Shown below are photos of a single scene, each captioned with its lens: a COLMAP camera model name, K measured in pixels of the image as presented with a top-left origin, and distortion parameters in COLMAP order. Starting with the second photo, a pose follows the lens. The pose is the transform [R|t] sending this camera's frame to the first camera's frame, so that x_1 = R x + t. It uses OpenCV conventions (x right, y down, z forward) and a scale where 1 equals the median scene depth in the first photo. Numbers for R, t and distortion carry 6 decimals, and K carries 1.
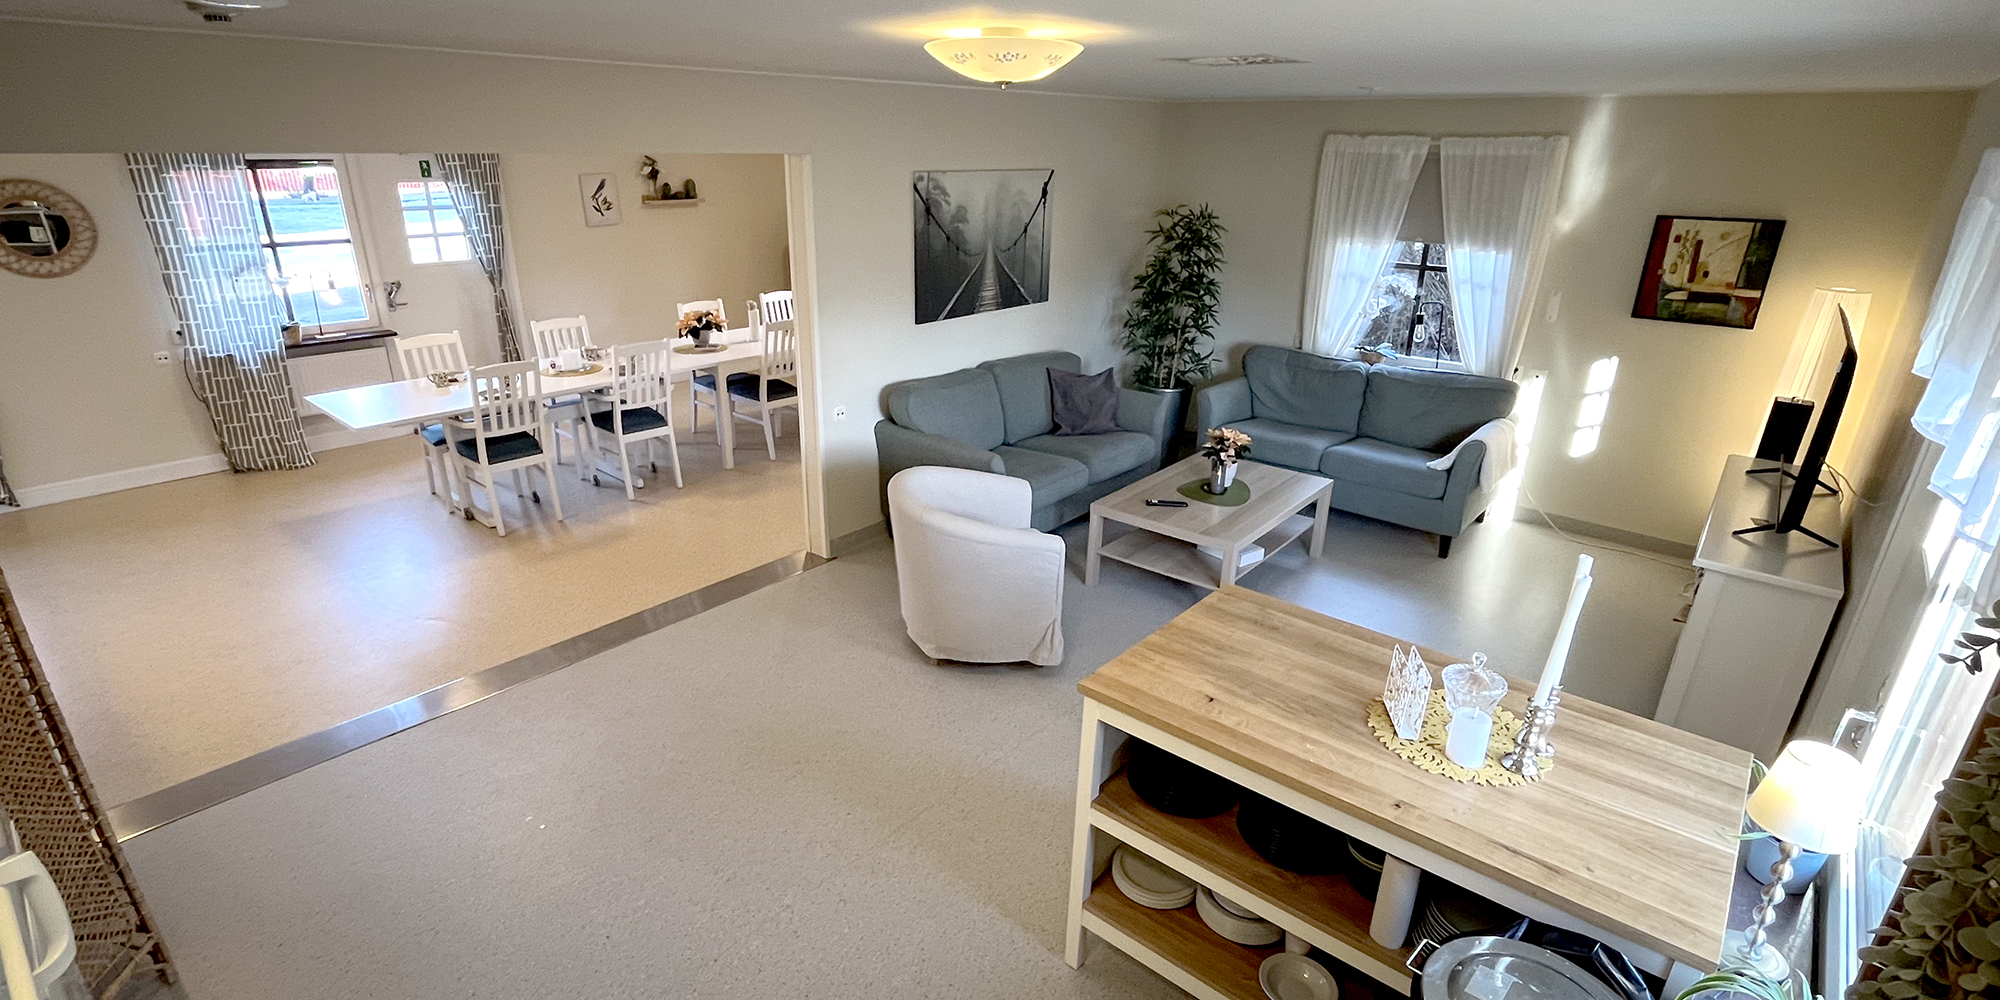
lens RADIAL K [[950.3, 0, 965.6], [0, 950.3, 519.2], [0, 0, 1]] dist [-0.000150, -0.000075]
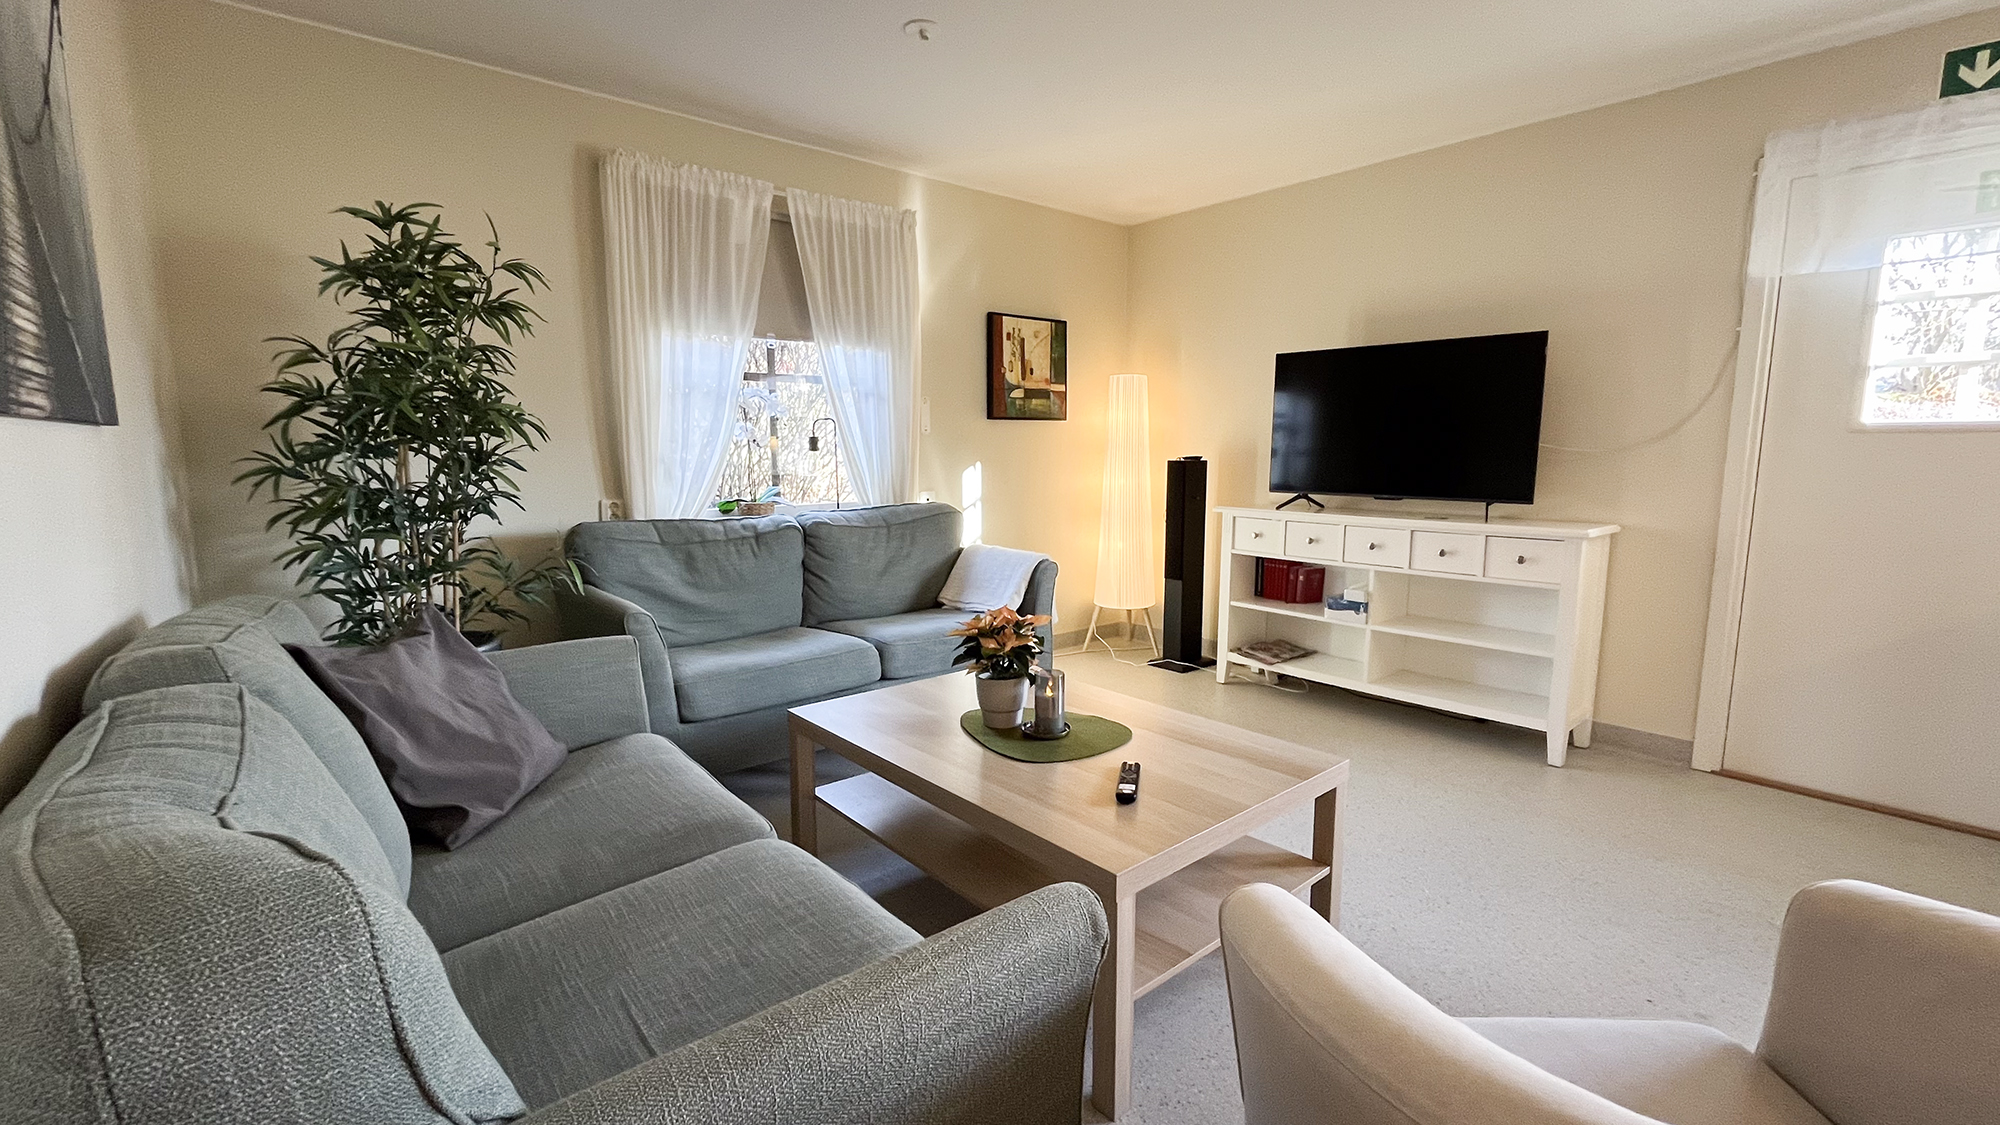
lens RADIAL K [[853.3, 0, 1000.0], [0, 853.3, 562.5], [0, 0, 1]] dist [0.000468, 0.000016]
pose [[0.132085, -0.141146, 0.981138, -0.132267], [0.367571, 0.926216, 0.083761, -0.138316], [-0.920568, 0.349574, 0.174220, 0.830734]]
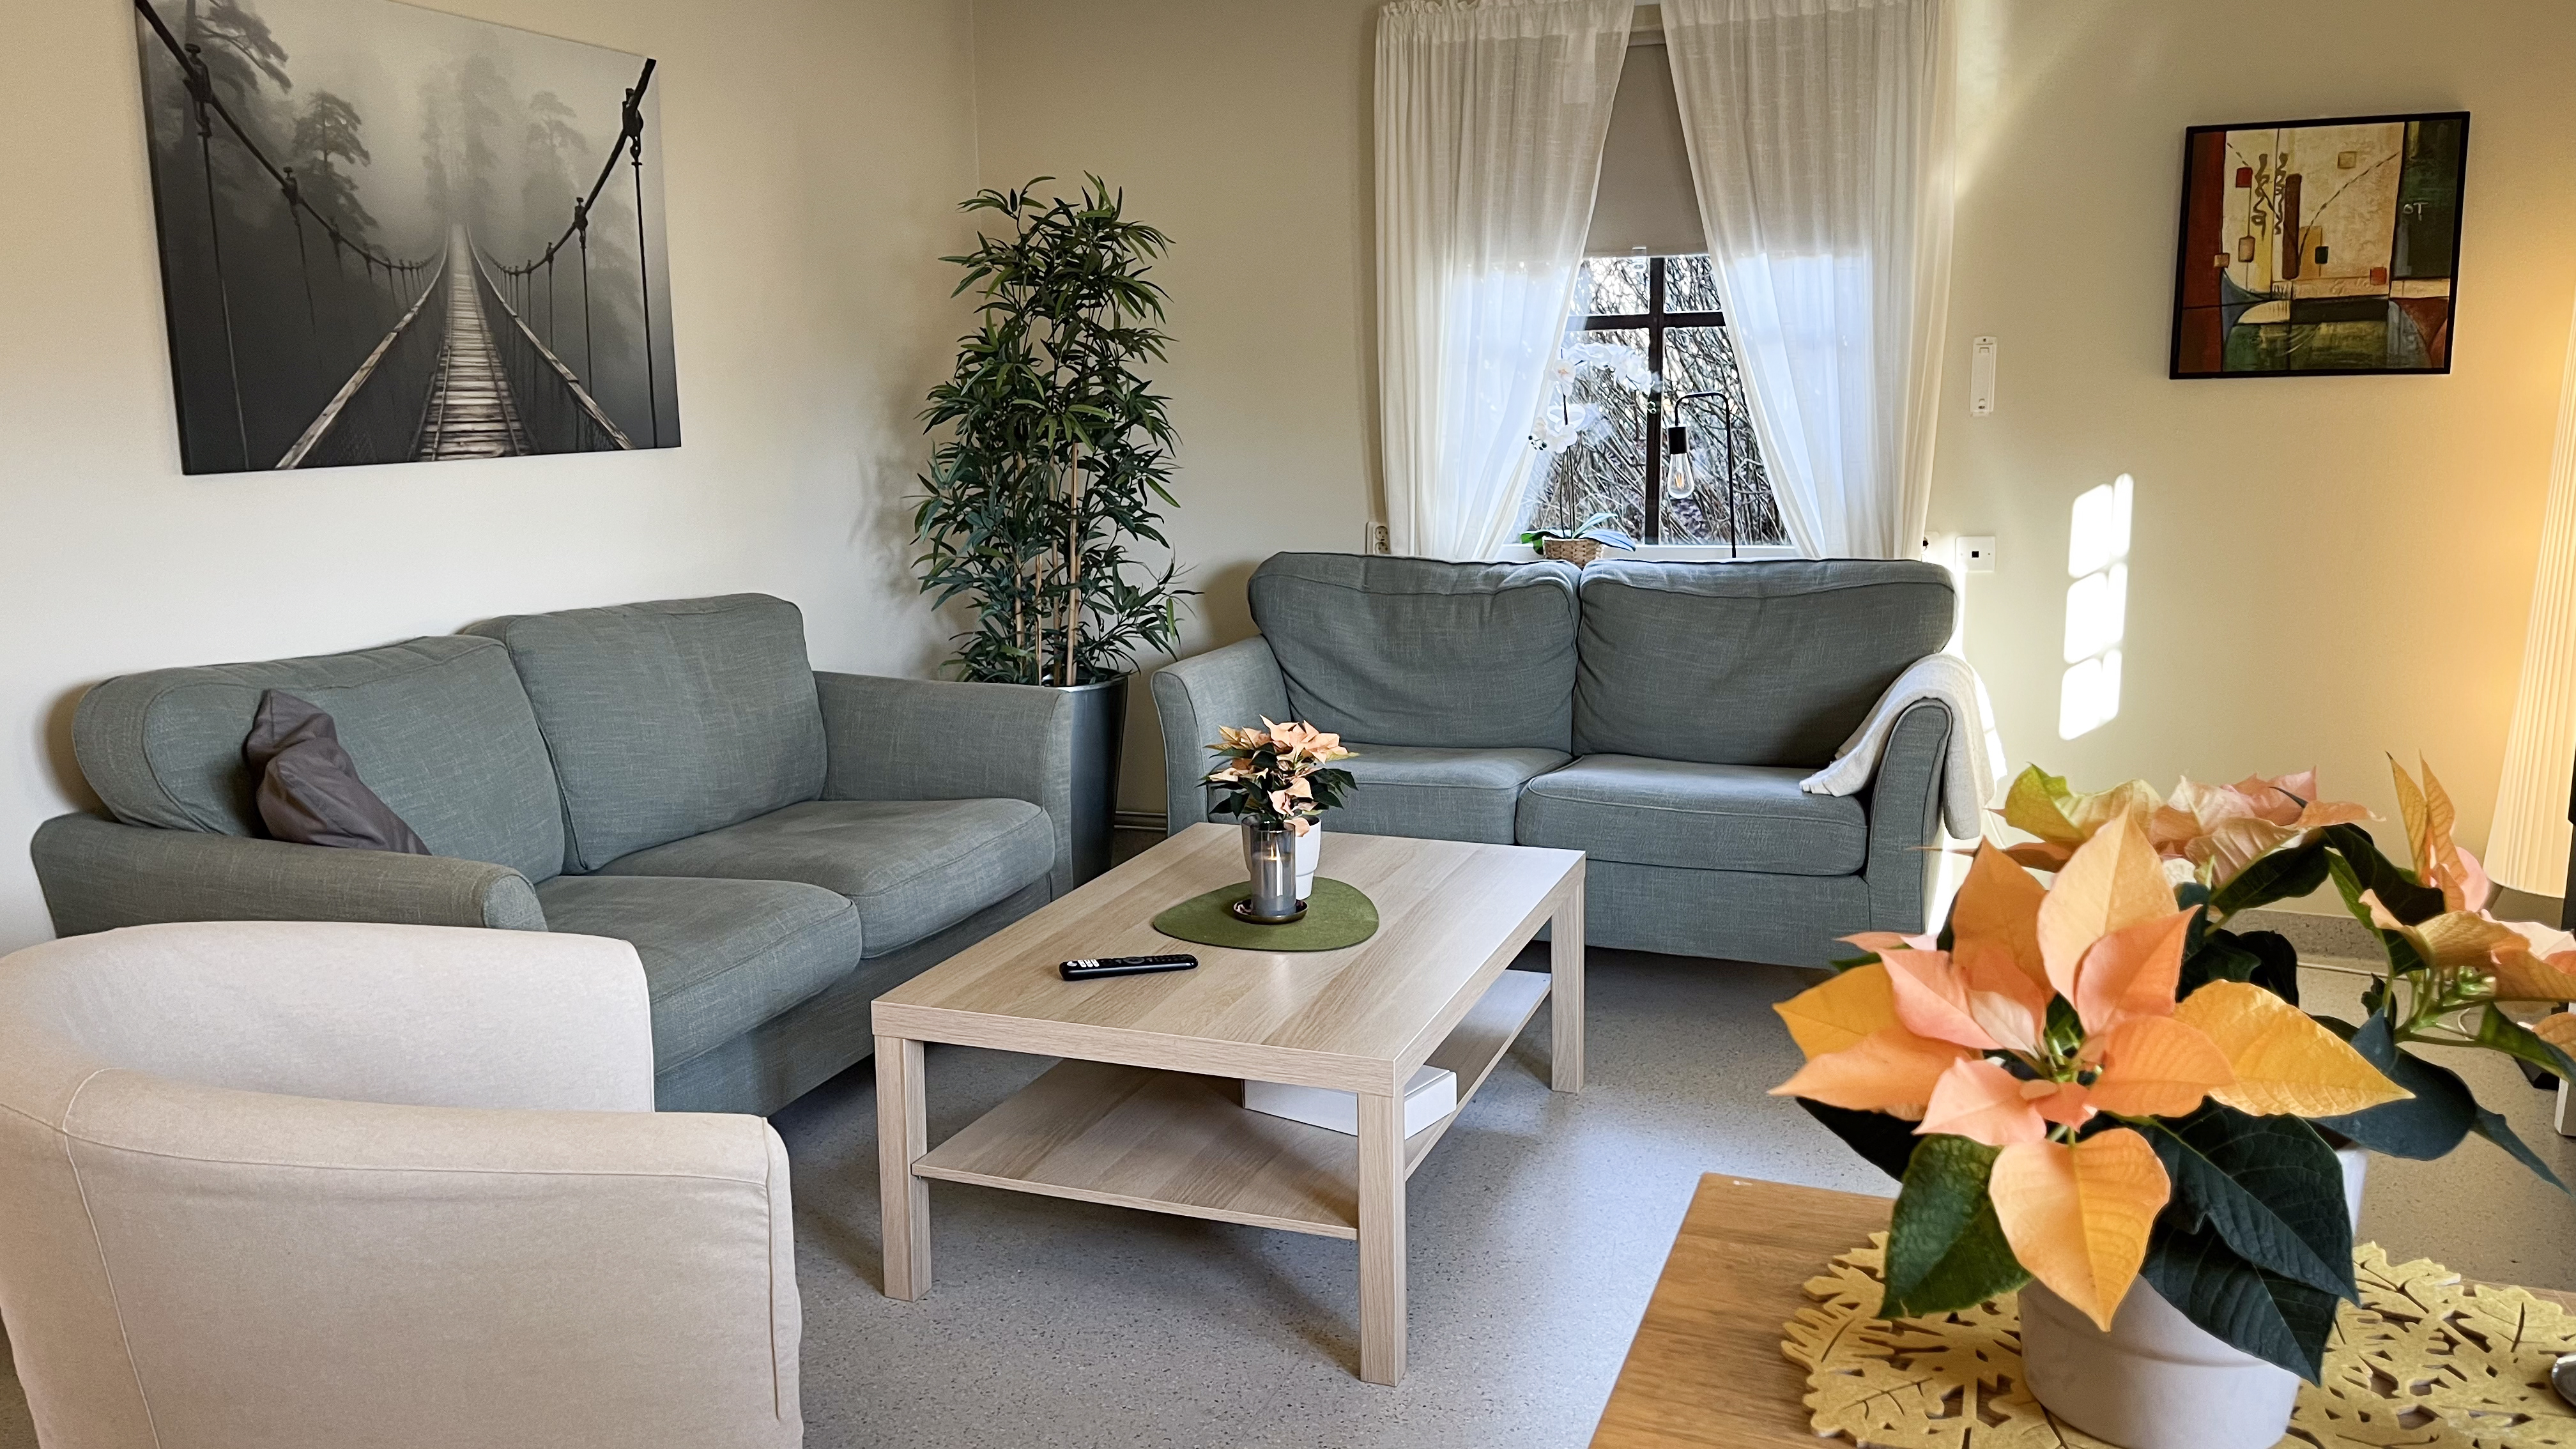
lens RADIAL K [[1962.8, 0, 1288.0], [0, 1962.8, 724.5], [0, 0, 1]] dist [0.076602, -0.096013]
pose [[0.935556, -0.079362, 0.344146, 0.044426], [0.148272, 0.972653, -0.178776, 0.023565], [-0.320547, 0.218283, 0.921739, 0.348099]]
